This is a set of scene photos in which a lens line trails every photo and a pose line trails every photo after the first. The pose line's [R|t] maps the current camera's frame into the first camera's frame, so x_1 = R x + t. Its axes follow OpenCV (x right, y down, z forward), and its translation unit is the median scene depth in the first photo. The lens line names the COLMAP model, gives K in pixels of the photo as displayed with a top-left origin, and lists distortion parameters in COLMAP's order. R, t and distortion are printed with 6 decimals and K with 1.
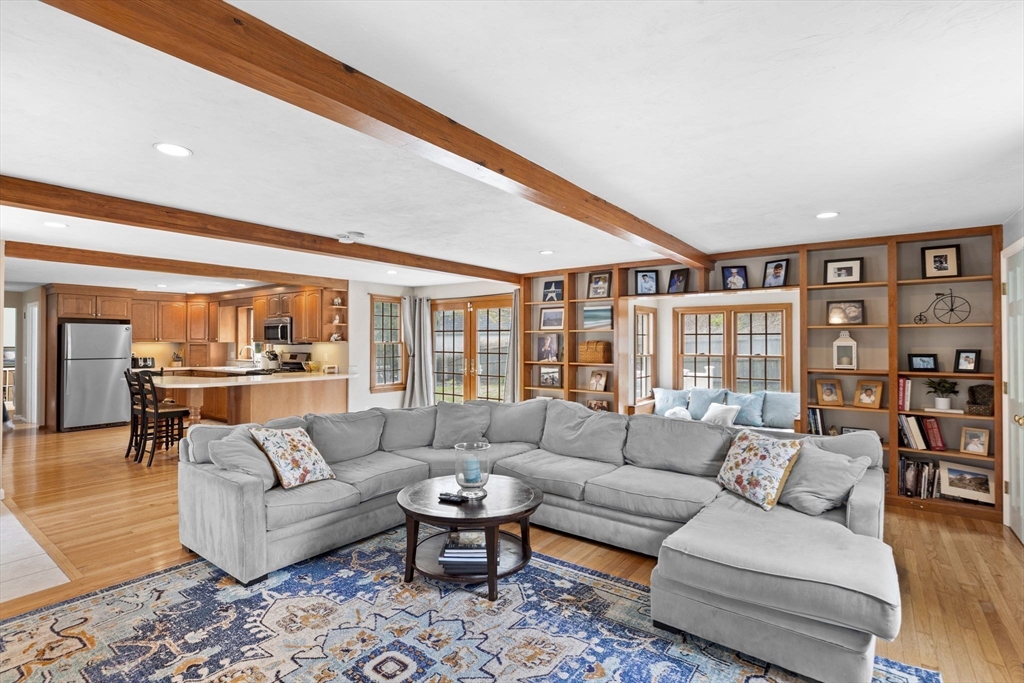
lens RADIAL K [[486.6, 0, 510.9], [0, 486.6, 337.0], [0, 0, 1]] dist [-0.006706, 0.000711]
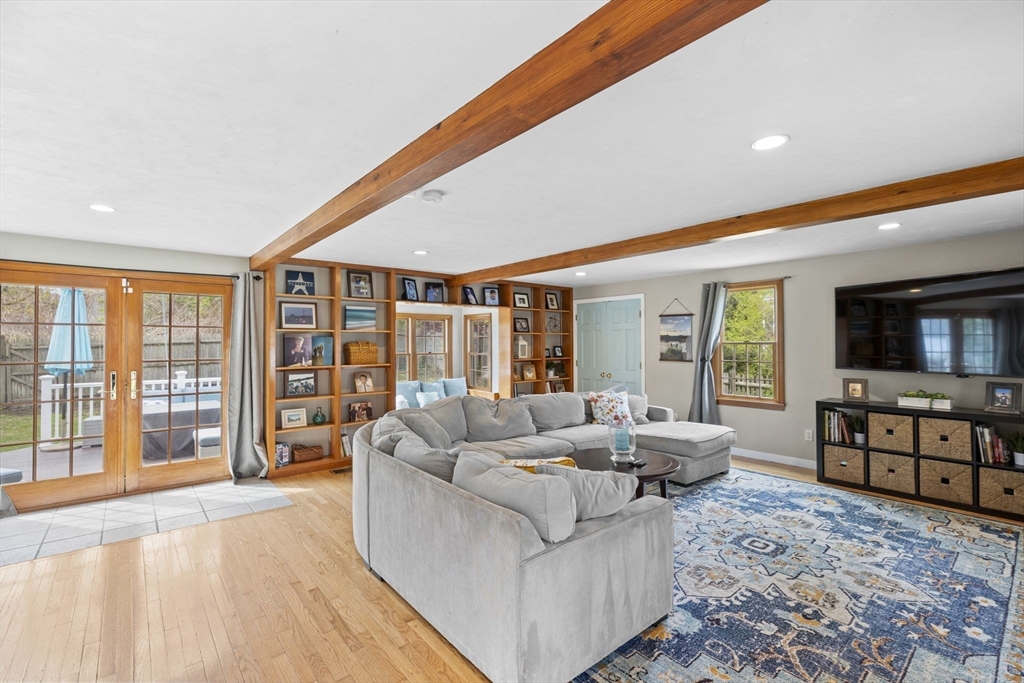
lens RADIAL K [[461.0, 0, 511.2], [0, 461.0, 337.0], [0, 0, 1]] dist [-0.010723, 0.005472]
pose [[0.229106, 0.010862, 0.973341, -0.775760], [-0.005952, 0.999935, -0.009758, 0.006685], [-0.973383, -0.003558, 0.229156, 0.586816]]
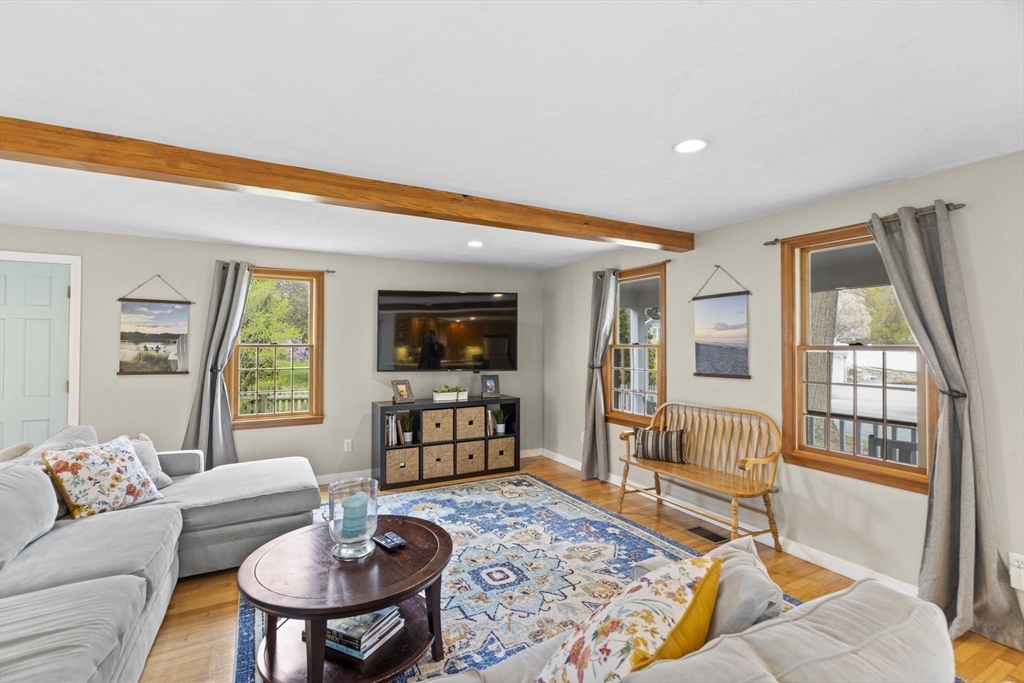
lens RADIAL K [[461.0, 0, 511.2], [0, 461.0, 337.0], [0, 0, 1]] dist [-0.010723, 0.005472]
pose [[-0.909336, 0.004116, 0.416043, -0.340614], [-0.007088, 0.999653, -0.025384, 0.009512], [-0.416003, -0.026032, -0.908991, 0.896177]]
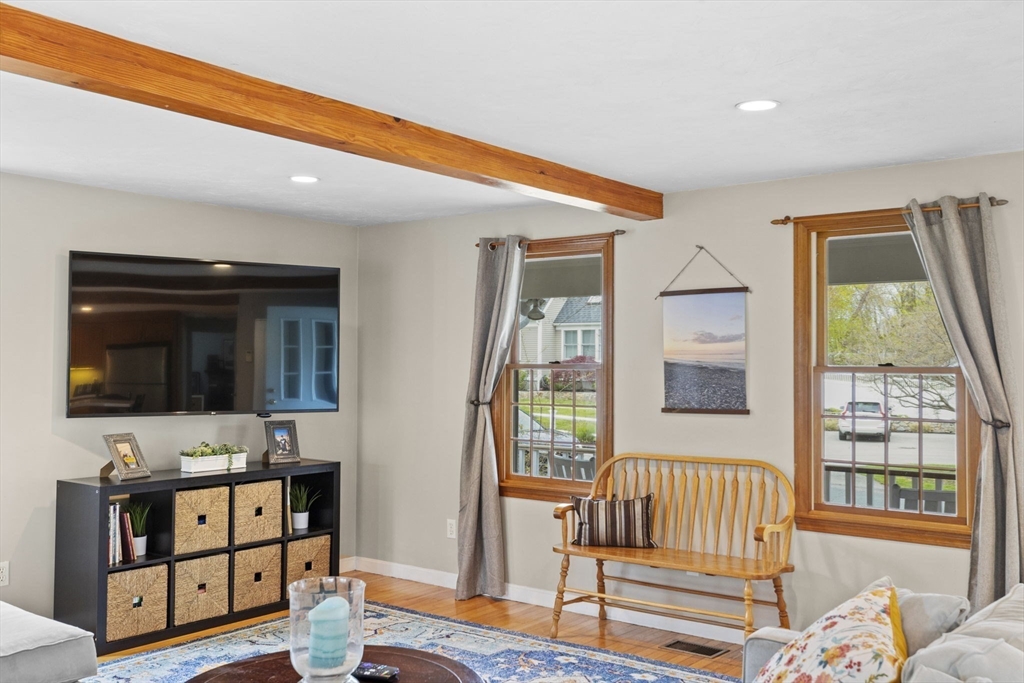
lens RADIAL K [[980.9, 0, 508.2], [0, 980.9, 335.7], [0, 0, 1]] dist [0.009405, 0.020752]
pose [[-0.999875, -0.005663, 0.014751, -0.153469], [-0.006233, 0.999224, -0.038889, 0.011960], [-0.014520, -0.038977, -0.999135, 1.130828]]
